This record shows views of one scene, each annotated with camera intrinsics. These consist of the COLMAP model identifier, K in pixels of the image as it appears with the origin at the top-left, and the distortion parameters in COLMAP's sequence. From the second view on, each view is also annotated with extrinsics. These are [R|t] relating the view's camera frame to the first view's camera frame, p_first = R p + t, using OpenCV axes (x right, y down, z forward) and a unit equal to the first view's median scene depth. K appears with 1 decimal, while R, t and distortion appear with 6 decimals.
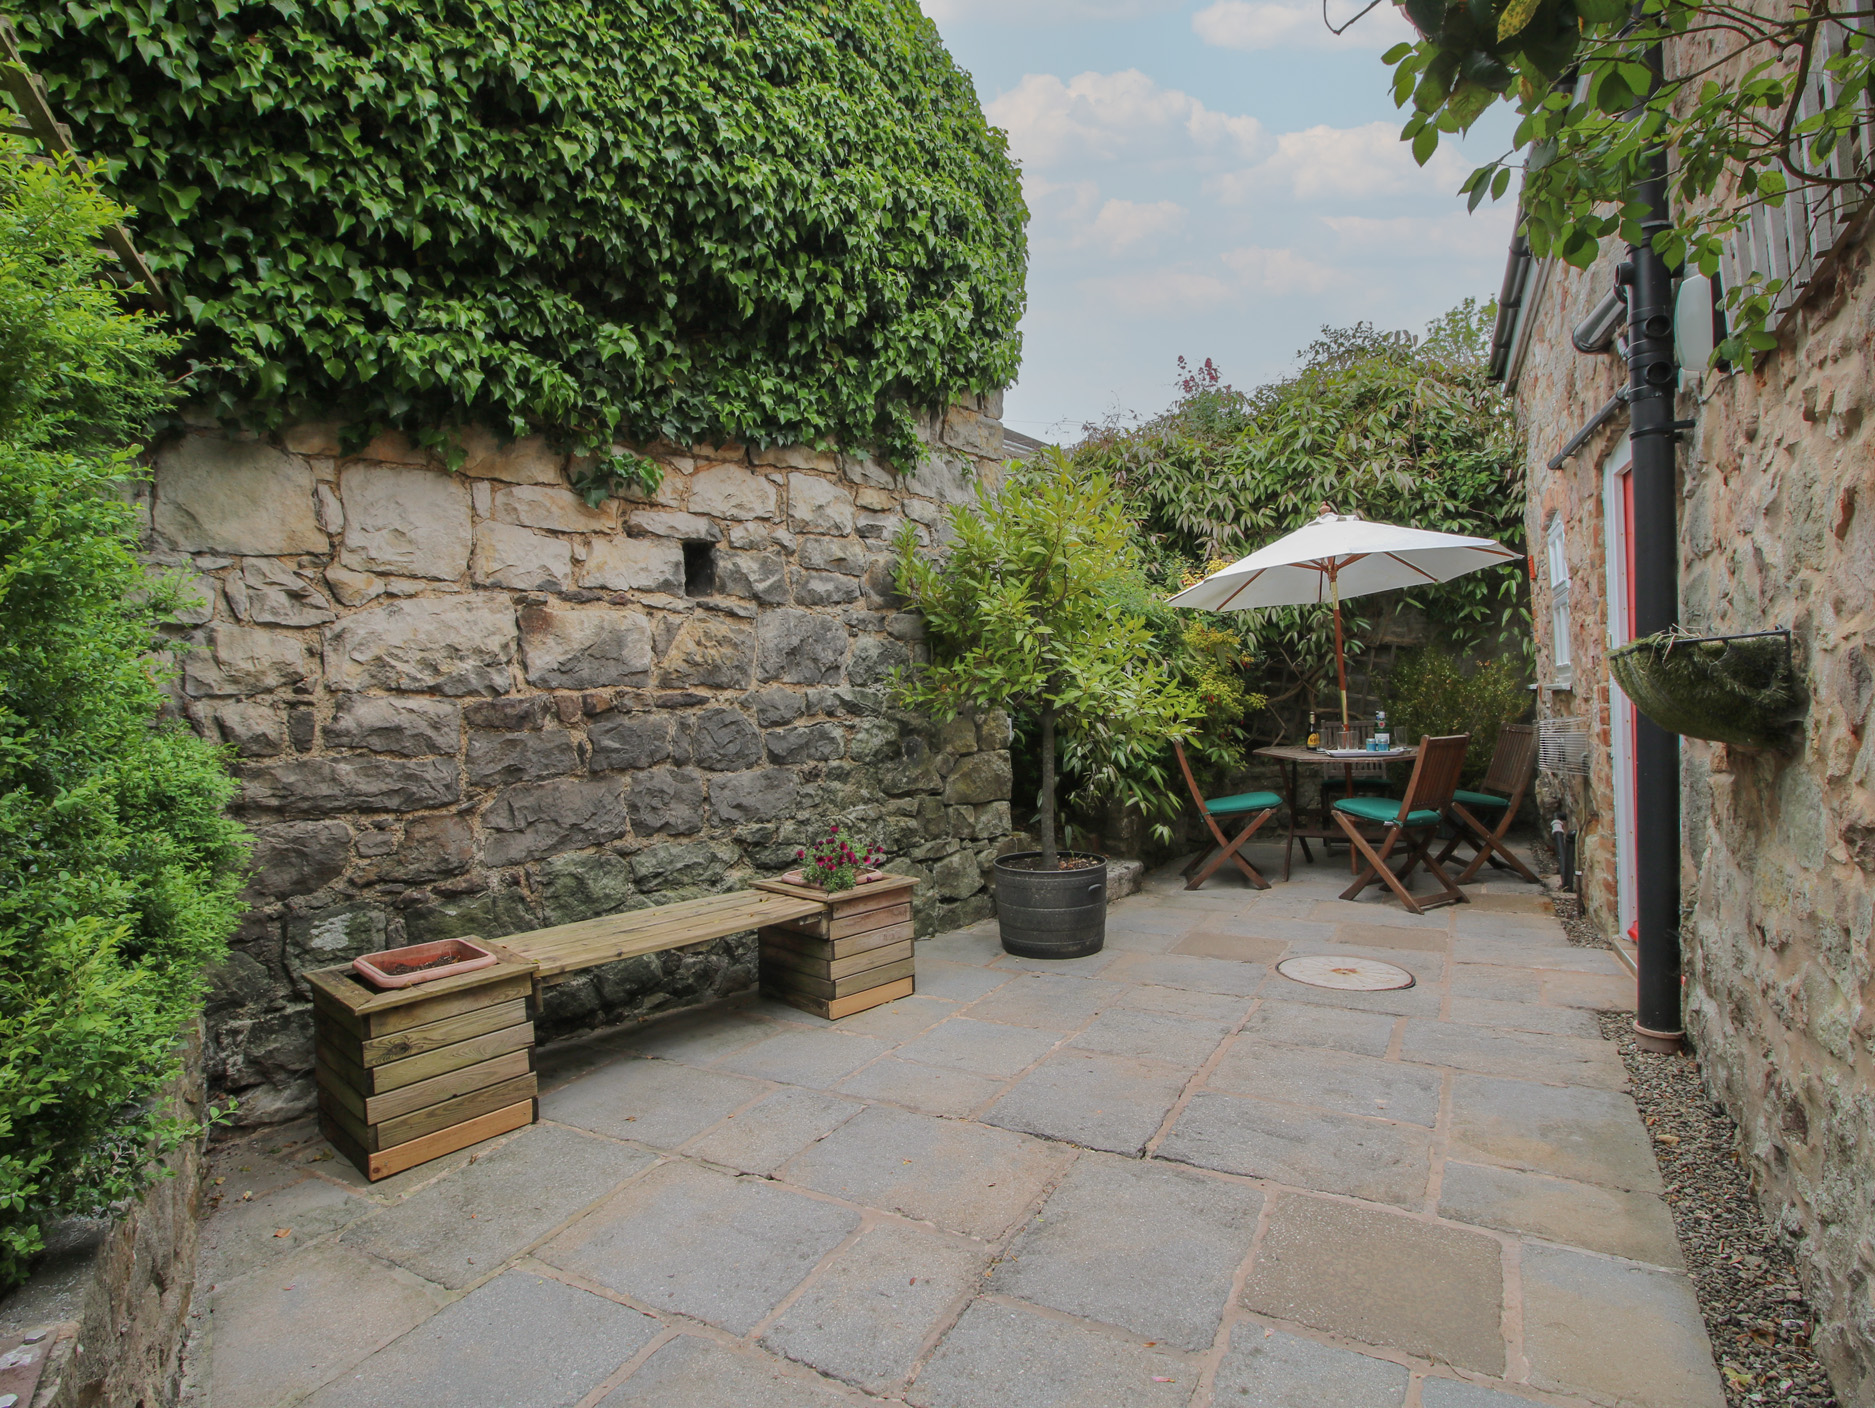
lens RADIAL K [[972.3, 0, 928.9], [0, 972.3, 697.0], [0, 0, 1]] dist [-0.014839, -0.001475]
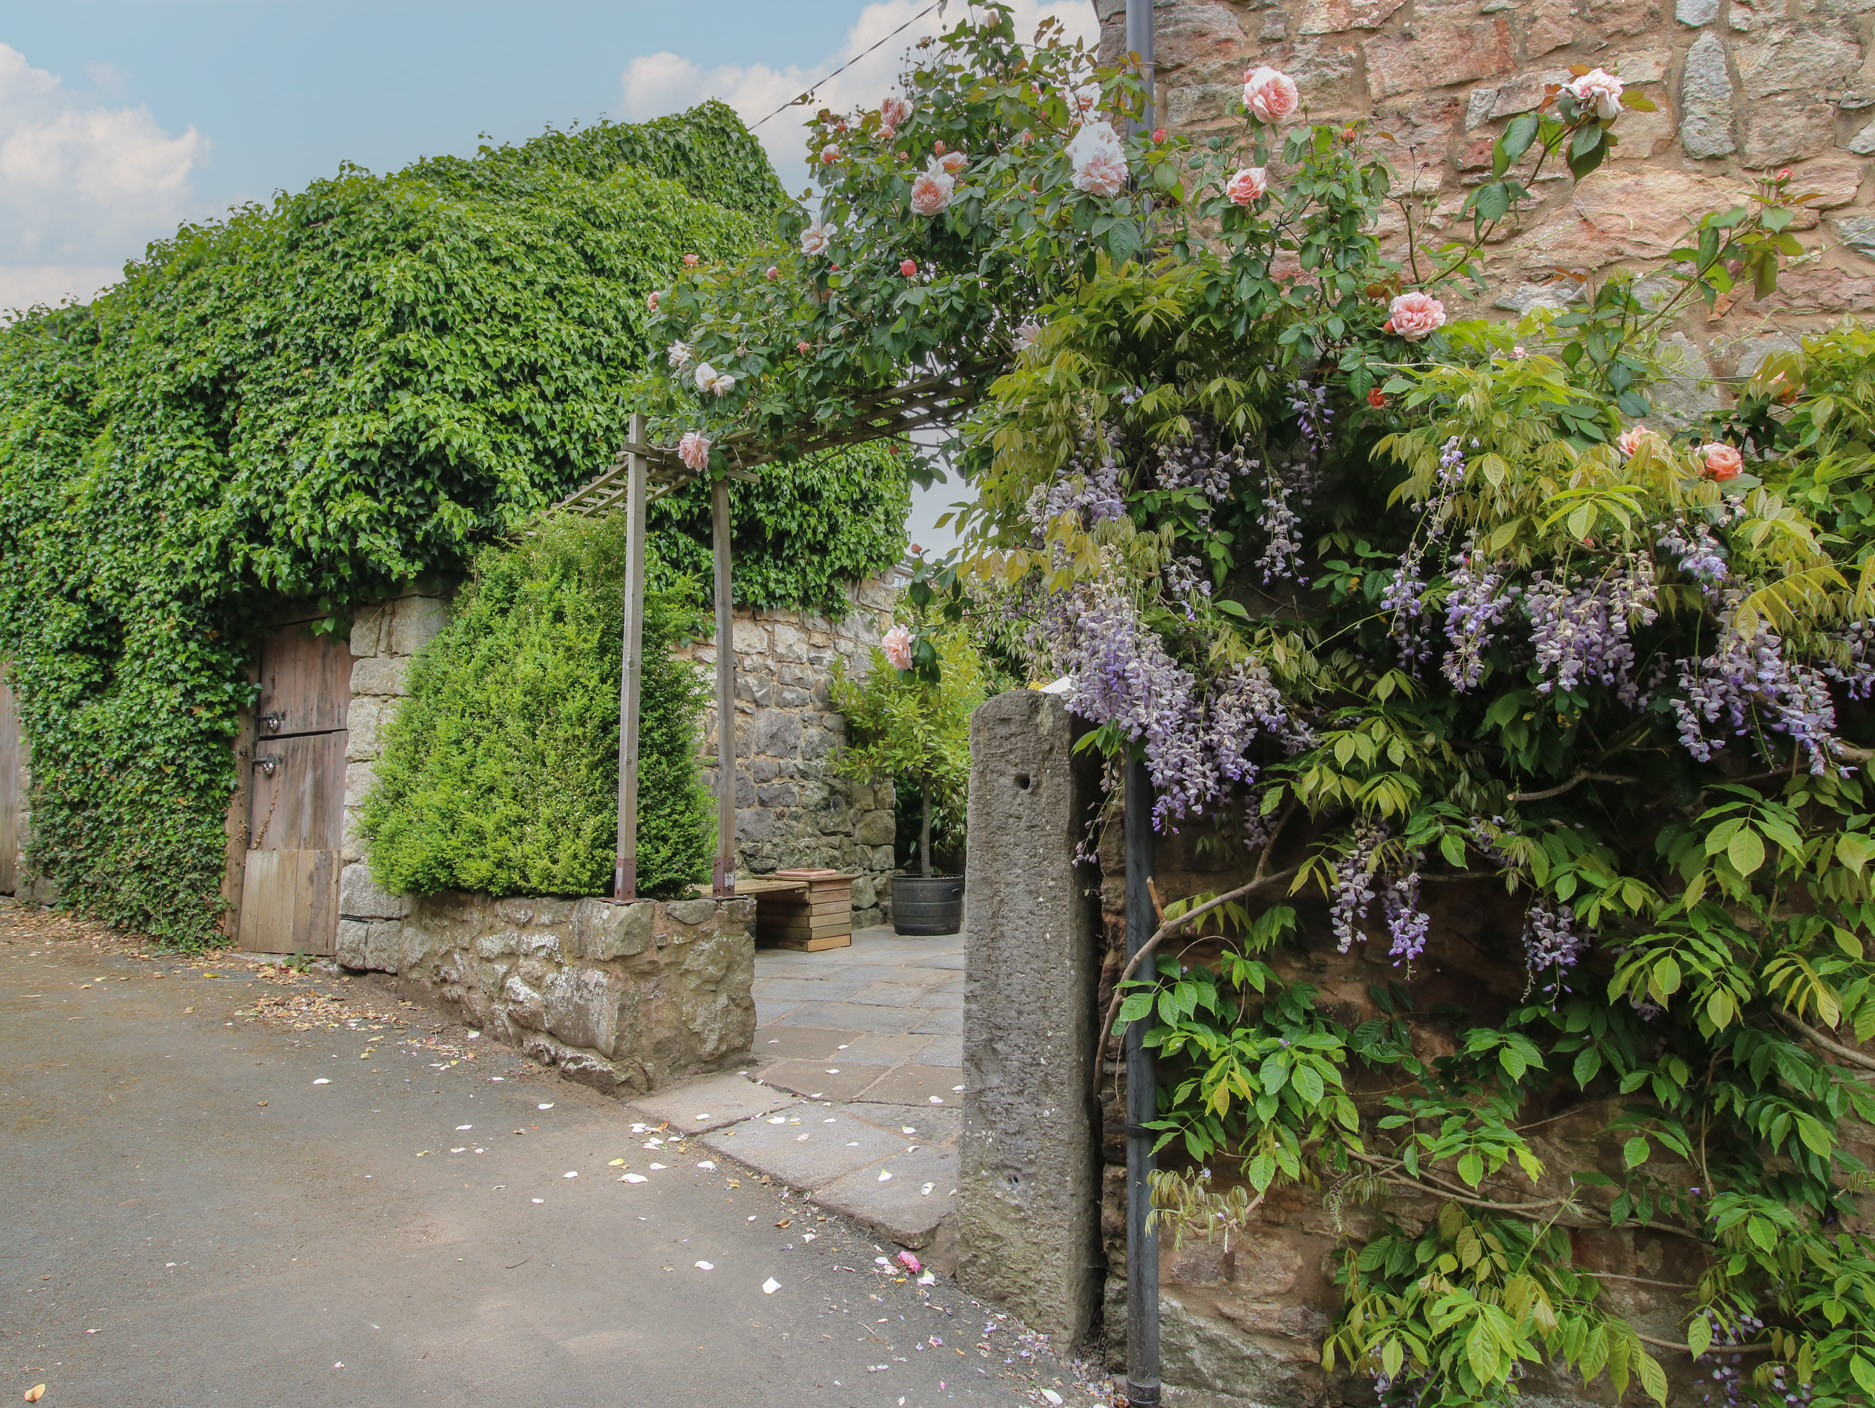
lens RADIAL K [[1159.9, 0, 937.5], [0, 1159.9, 704.0], [0, 0, 1]] dist [-0.000809, -0.000034]
pose [[0.980583, 0.036024, 0.192769, -0.253837], [-0.017775, 0.995264, -0.095574, 0.080455], [-0.195299, 0.090291, 0.976579, -0.940524]]
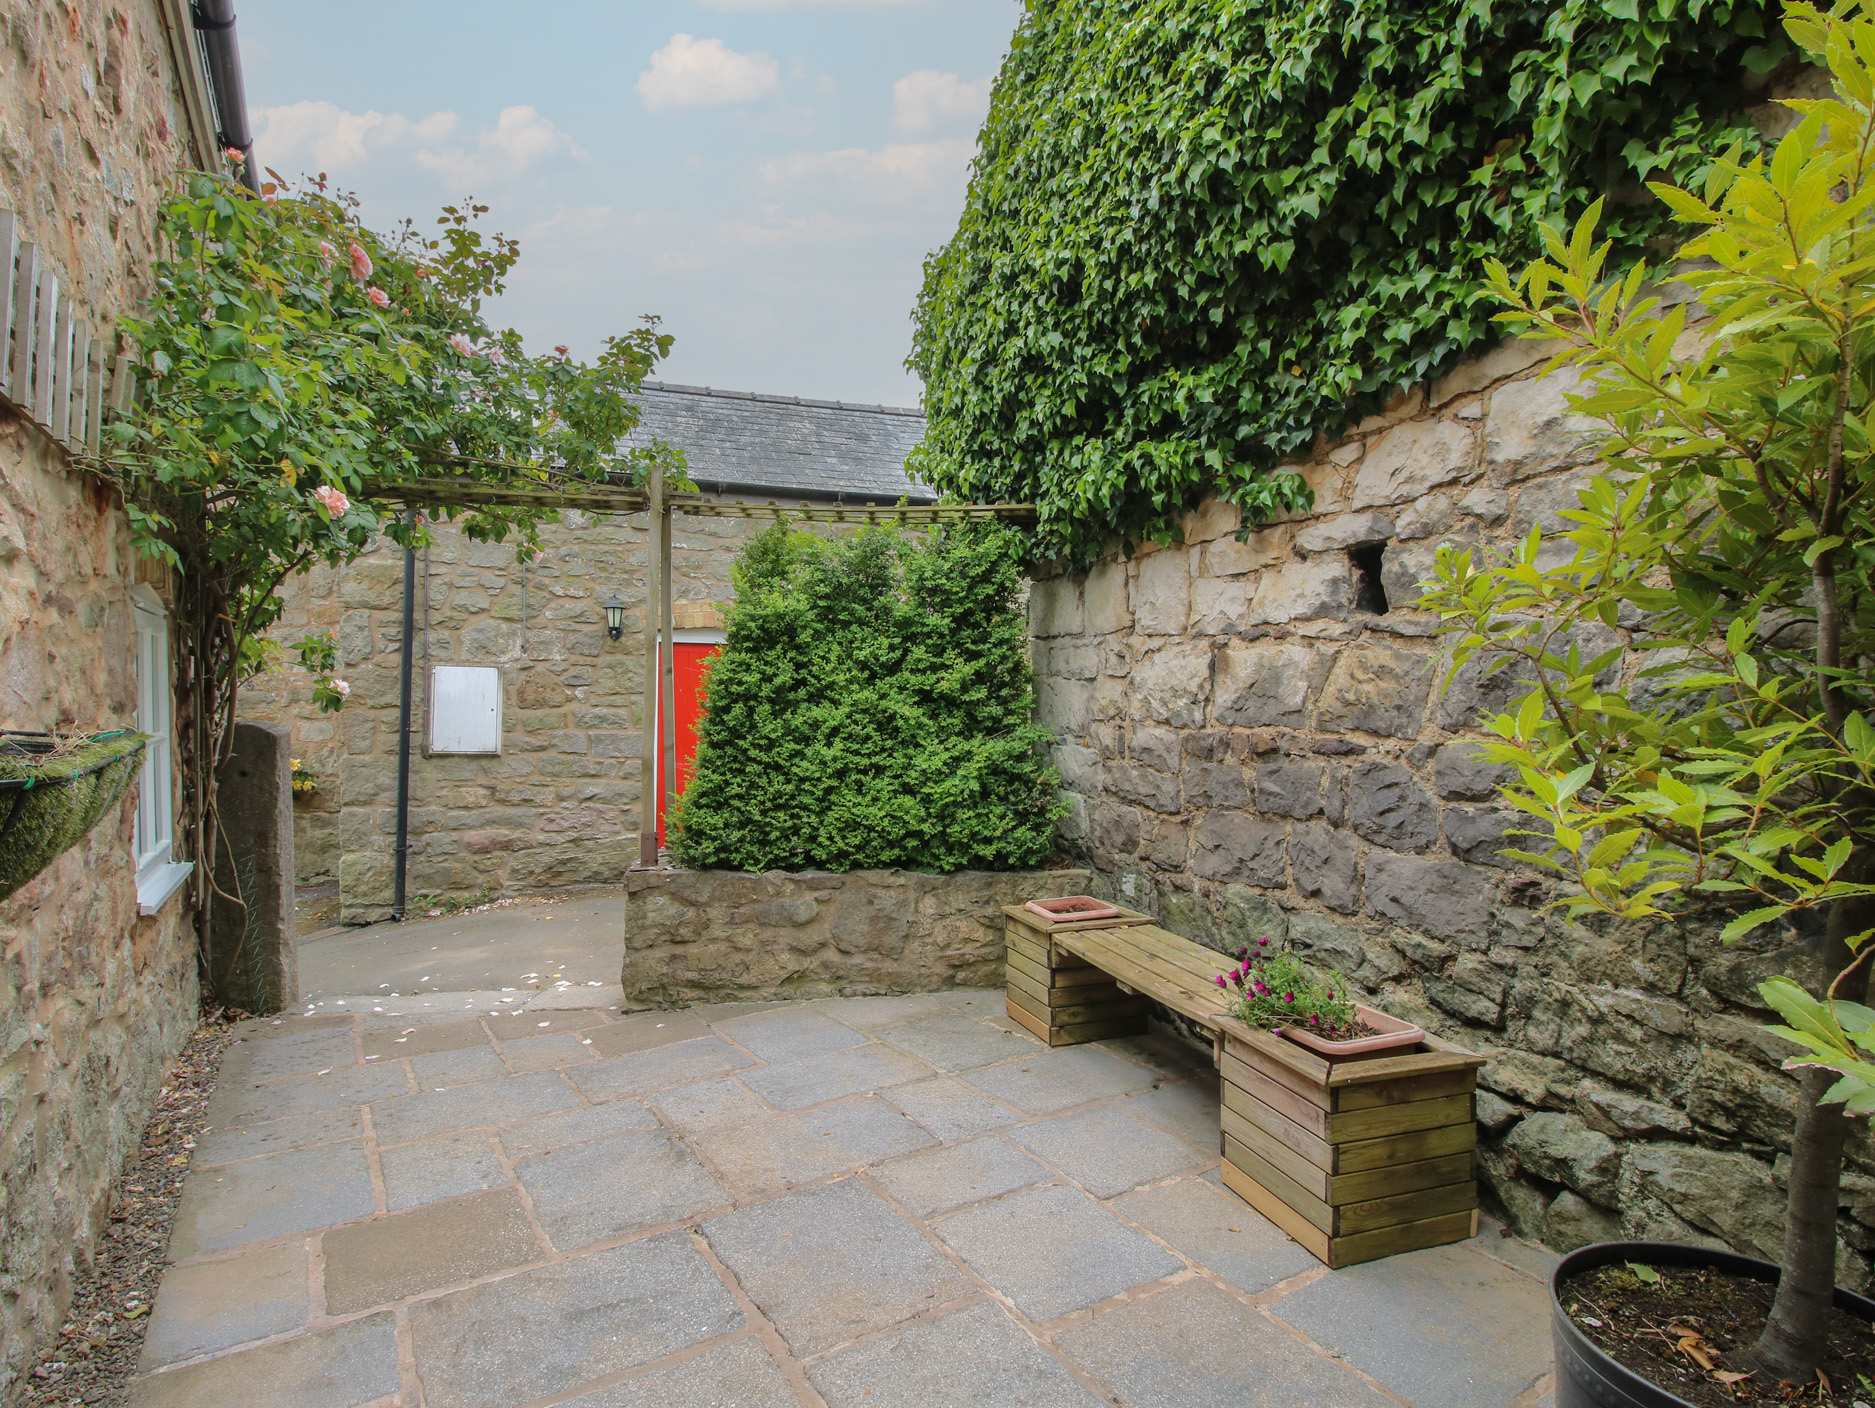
lens RADIAL K [[972.3, 0, 928.9], [0, 972.3, 697.0], [0, 0, 1]] dist [-0.014839, -0.001475]
pose [[-0.467404, 0.024116, -0.883715, 0.587408], [0.001083, 0.999643, 0.026707, -0.057376], [0.884043, 0.011526, -0.467263, 1.011781]]
